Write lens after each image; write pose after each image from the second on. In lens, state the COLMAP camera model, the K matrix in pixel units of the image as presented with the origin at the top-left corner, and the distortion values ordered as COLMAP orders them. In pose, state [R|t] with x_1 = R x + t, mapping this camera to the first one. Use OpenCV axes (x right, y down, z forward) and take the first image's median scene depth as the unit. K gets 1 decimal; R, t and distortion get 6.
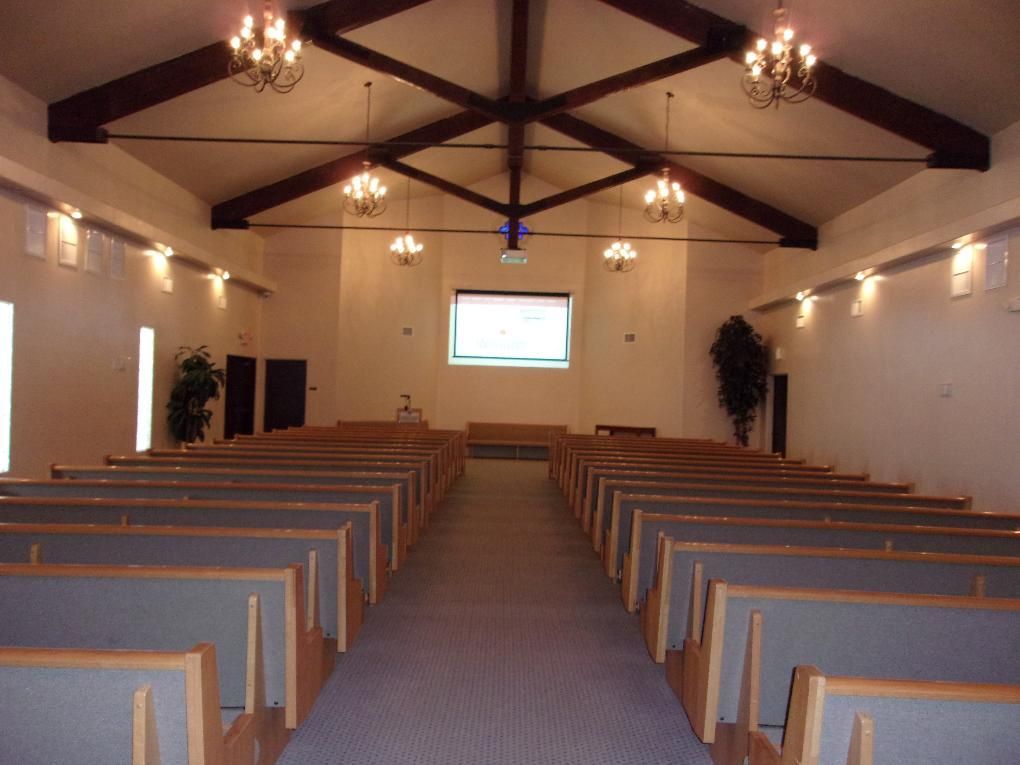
lens RADIAL K [[798.5, 0, 514.6], [0, 798.5, 356.0], [0, 0, 1]] dist [0.049975, -0.002407]
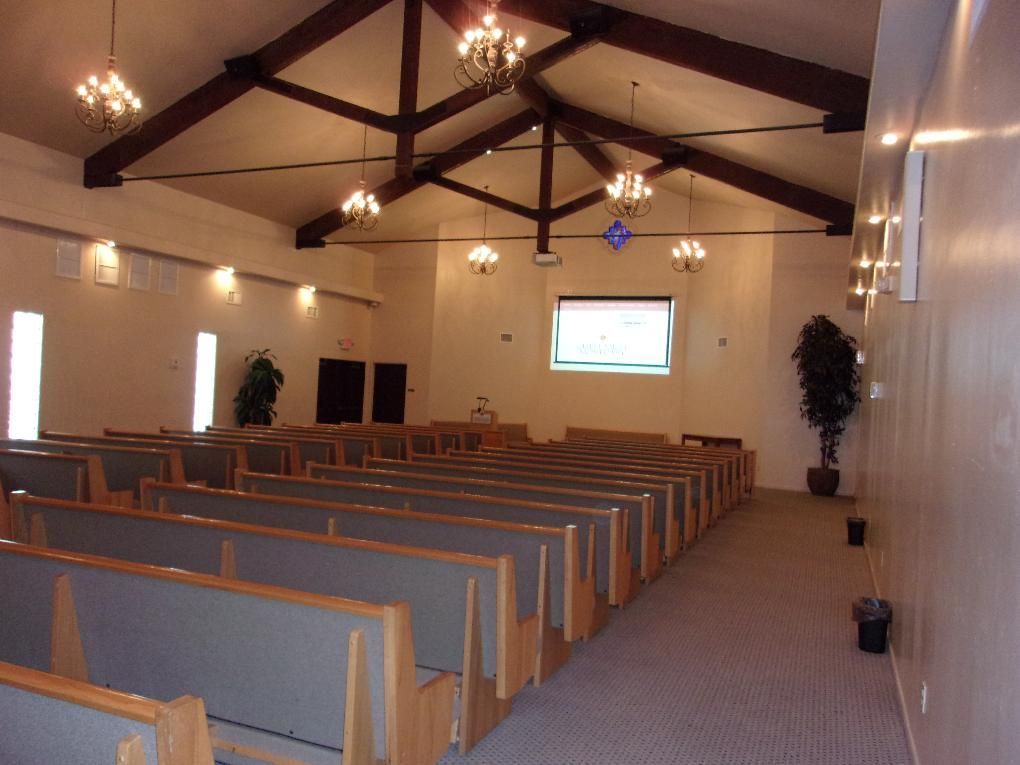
lens RADIAL K [[827.1, 0, 510.0], [0, 827.1, 382.5], [0, 0, 1]] dist [0.032863, -0.035403]
pose [[0.921598, 0.012411, -0.387948, 0.314087], [-0.006669, 0.999847, 0.016143, 0.010977], [0.388089, -0.012290, 0.921540, 0.012047]]
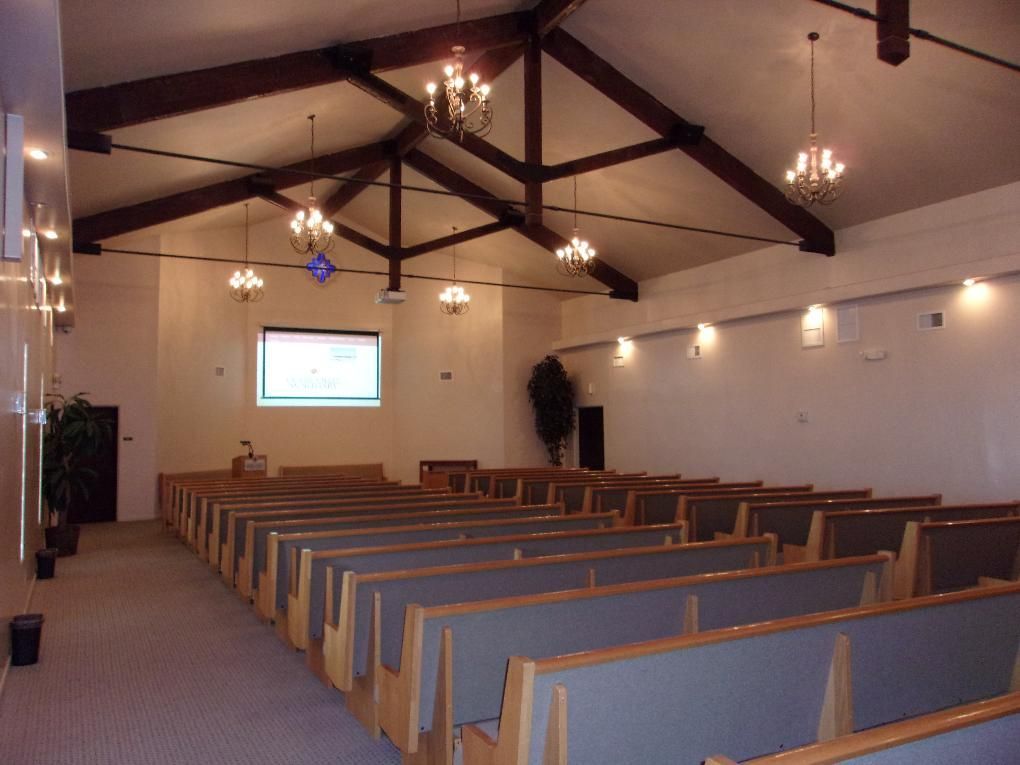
lens RADIAL K [[814.3, 0, 510.0], [0, 814.3, 382.5], [0, 0, 1]] dist [0.025110, -0.006108]
pose [[0.883379, -0.015701, 0.468396, -0.303731], [0.018566, 0.999827, -0.001500, -0.011853], [-0.468292, 0.010021, 0.883517, 0.017642]]
